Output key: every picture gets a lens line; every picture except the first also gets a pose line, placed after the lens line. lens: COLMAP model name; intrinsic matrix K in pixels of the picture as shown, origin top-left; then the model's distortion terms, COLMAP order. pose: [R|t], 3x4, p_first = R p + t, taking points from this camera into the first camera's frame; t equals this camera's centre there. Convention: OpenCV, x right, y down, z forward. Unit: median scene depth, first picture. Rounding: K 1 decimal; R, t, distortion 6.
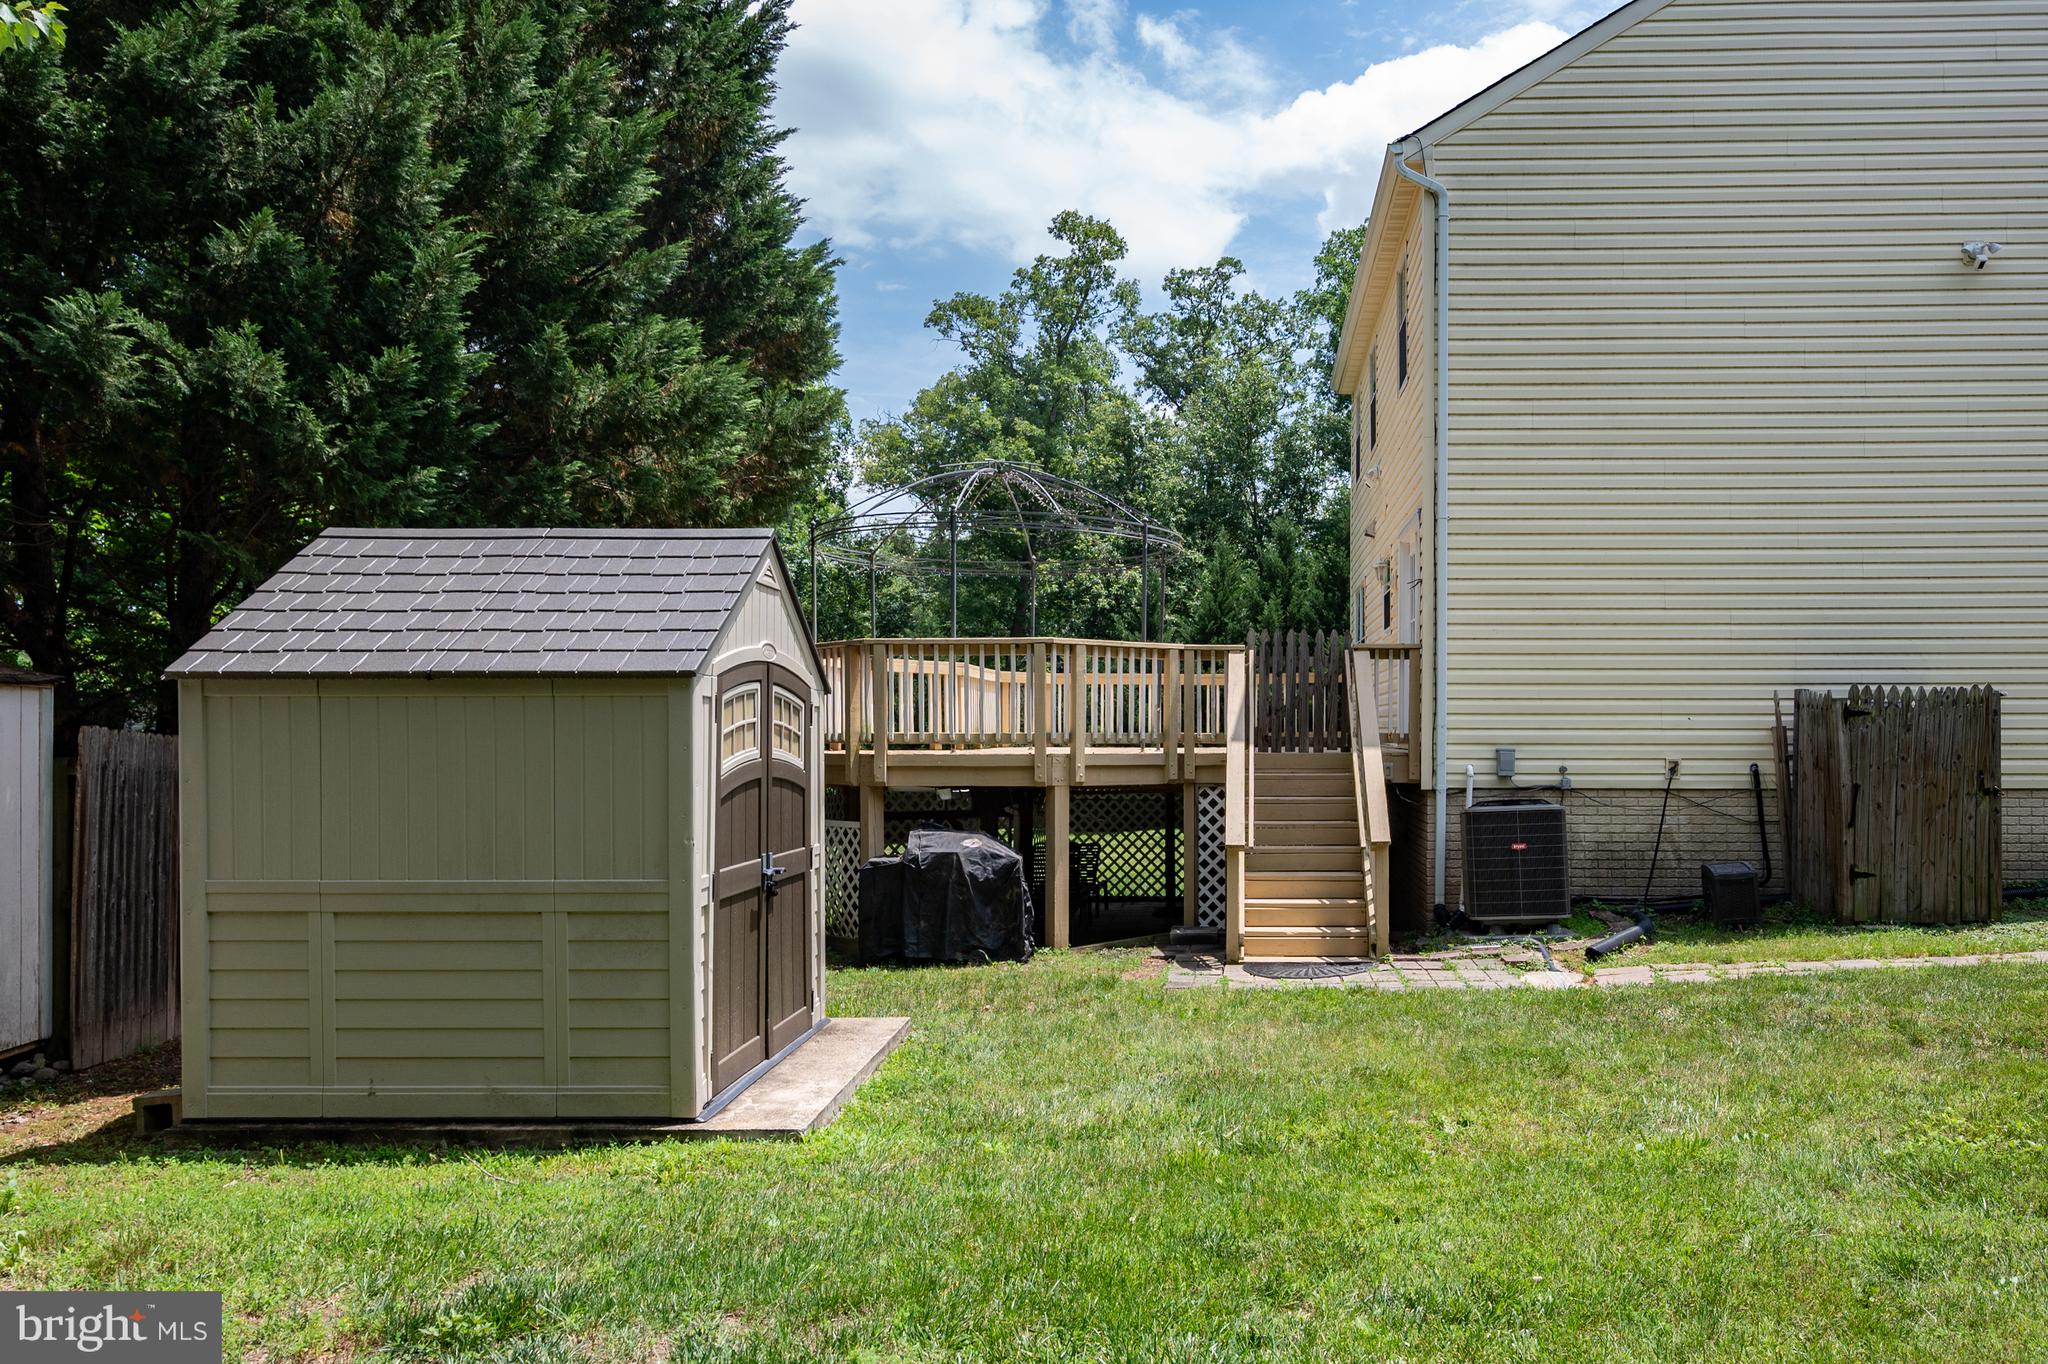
lens RADIAL K [[1446.3, 0, 1148.1], [0, 1446.3, 731.3], [0, 0, 1]] dist [0.006373, -0.000556]
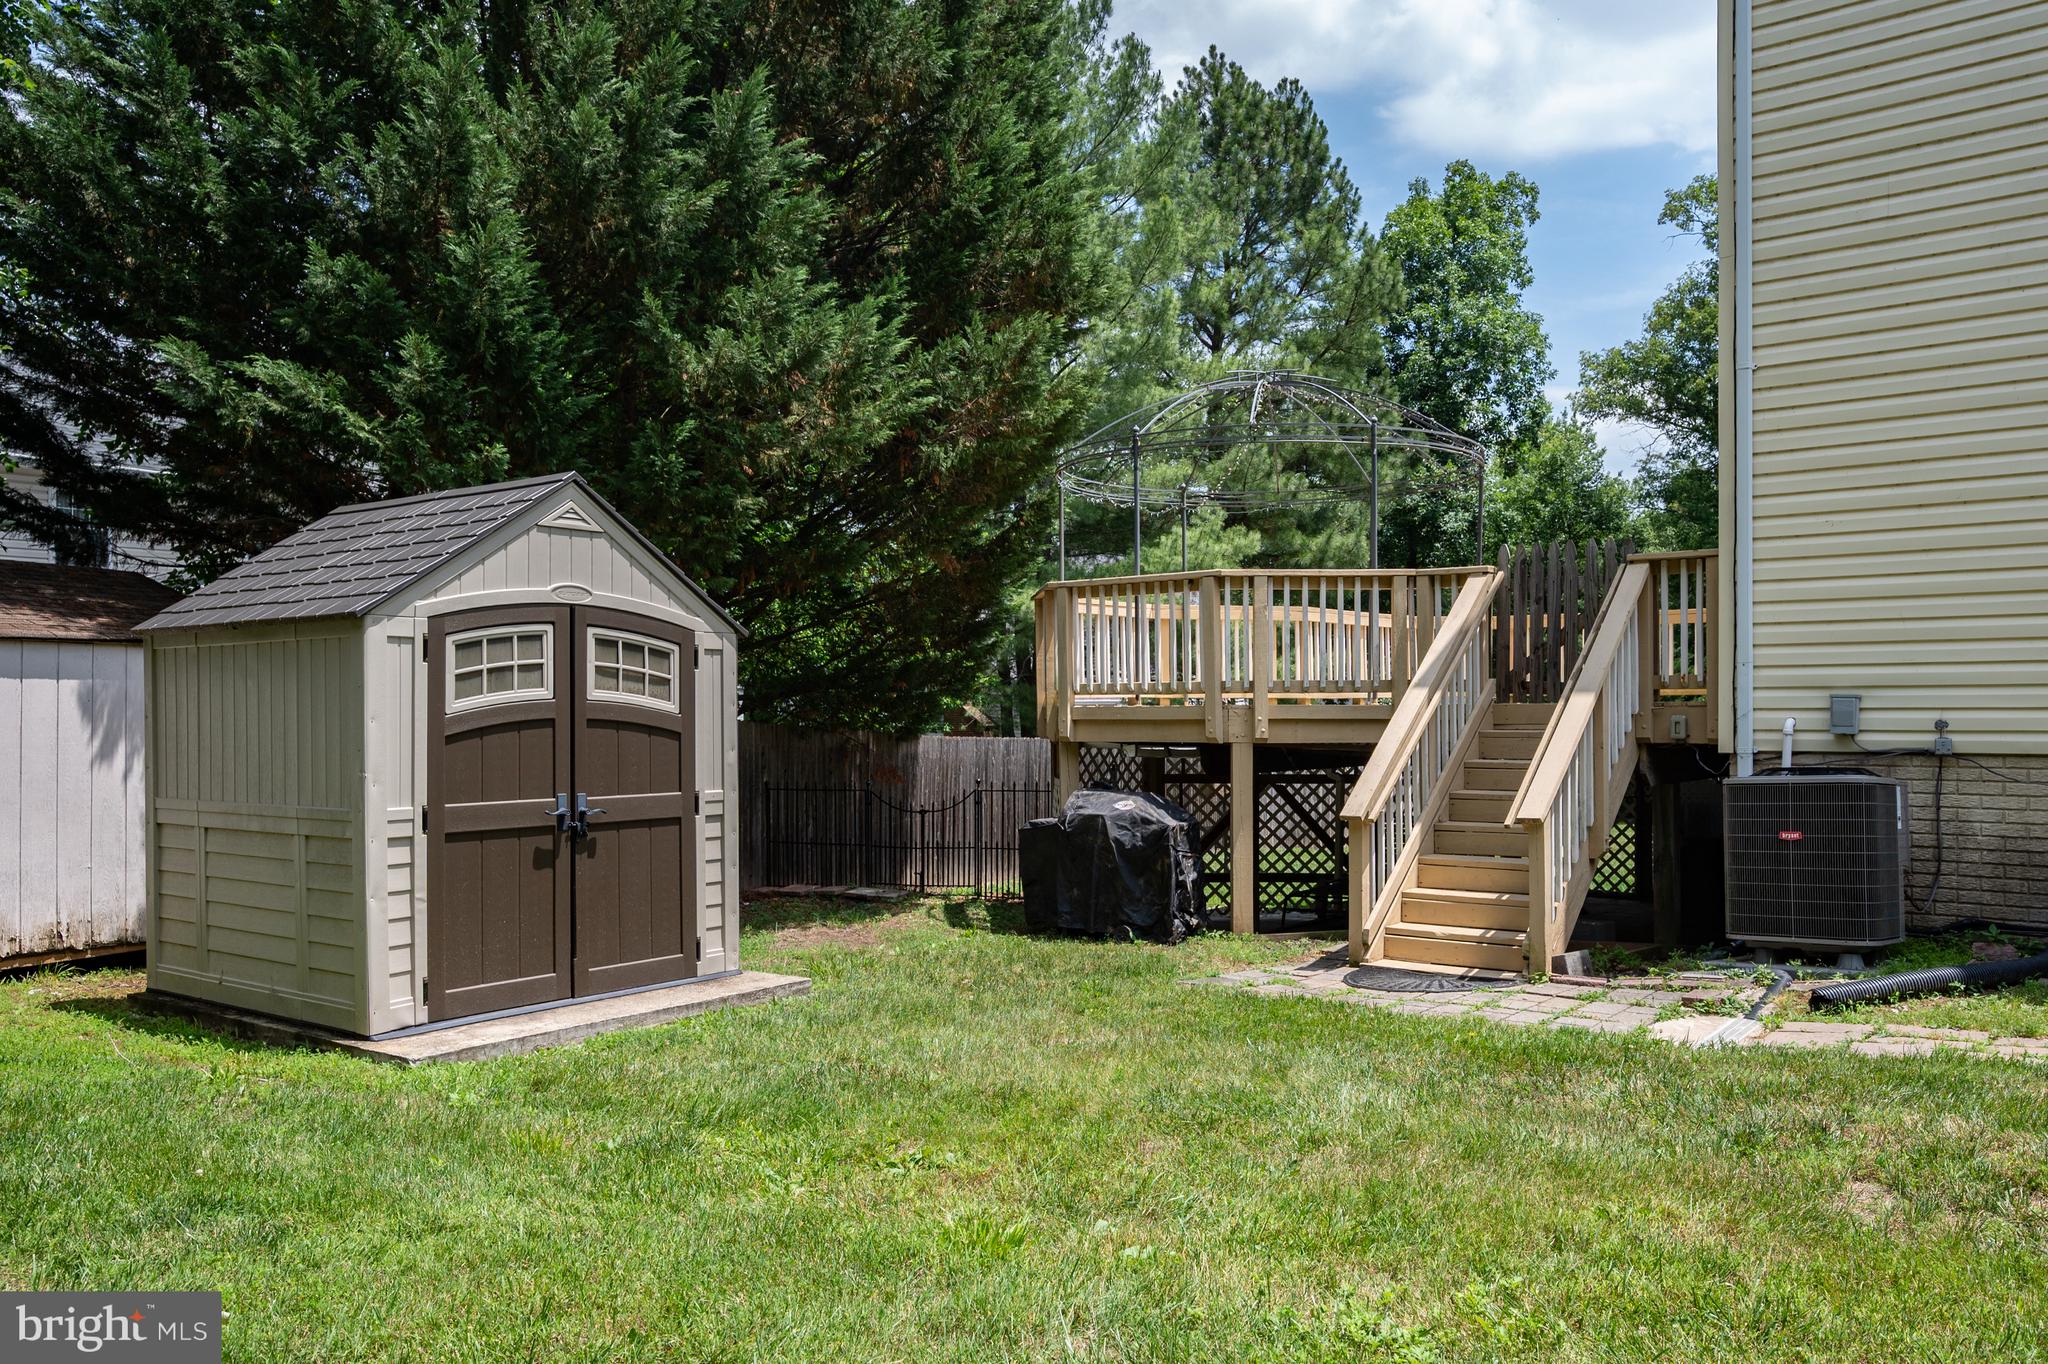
lens RADIAL K [[1541.1, 0, 1039.0], [0, 1541.1, 693.3], [0, 0, 1]] dist [0.000977, -0.000905]
pose [[0.811646, -0.009597, -0.584071, 0.382404], [0.007184, 0.999953, -0.006447, 0.014170], [0.584106, 0.001037, 0.811677, 0.197831]]
